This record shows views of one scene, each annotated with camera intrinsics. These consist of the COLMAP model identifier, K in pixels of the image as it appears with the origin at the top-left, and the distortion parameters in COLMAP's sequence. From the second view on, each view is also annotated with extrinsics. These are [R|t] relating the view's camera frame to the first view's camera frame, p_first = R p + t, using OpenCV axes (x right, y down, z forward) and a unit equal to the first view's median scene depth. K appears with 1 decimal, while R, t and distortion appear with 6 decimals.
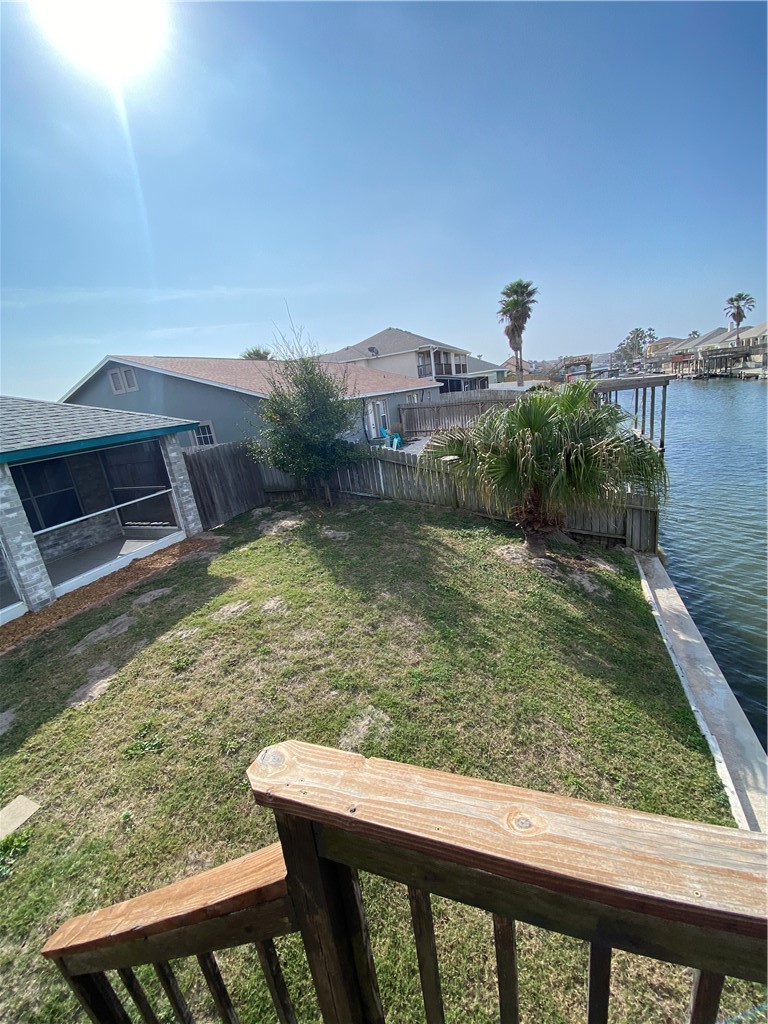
lens RADIAL K [[414.3, 0, 390.2], [0, 414.3, 512.6], [0, 0, 1]] dist [0.004675, -0.012434]
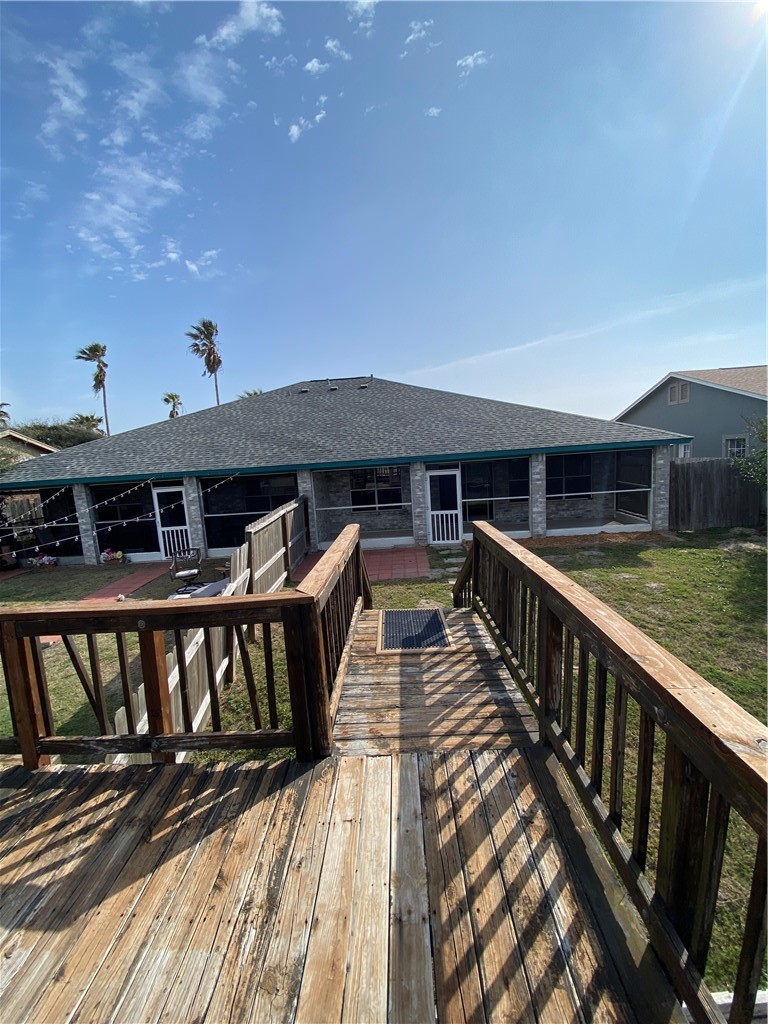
lens RADIAL K [[414.3, 0, 381.7], [0, 414.3, 512.7], [0, 0, 1]] dist [0.004675, -0.012434]
pose [[0.323965, 0.241206, -0.914804, 0.363535], [-0.241556, 0.955992, 0.166522, -0.000927], [0.914712, 0.167029, 0.367973, -0.178471]]
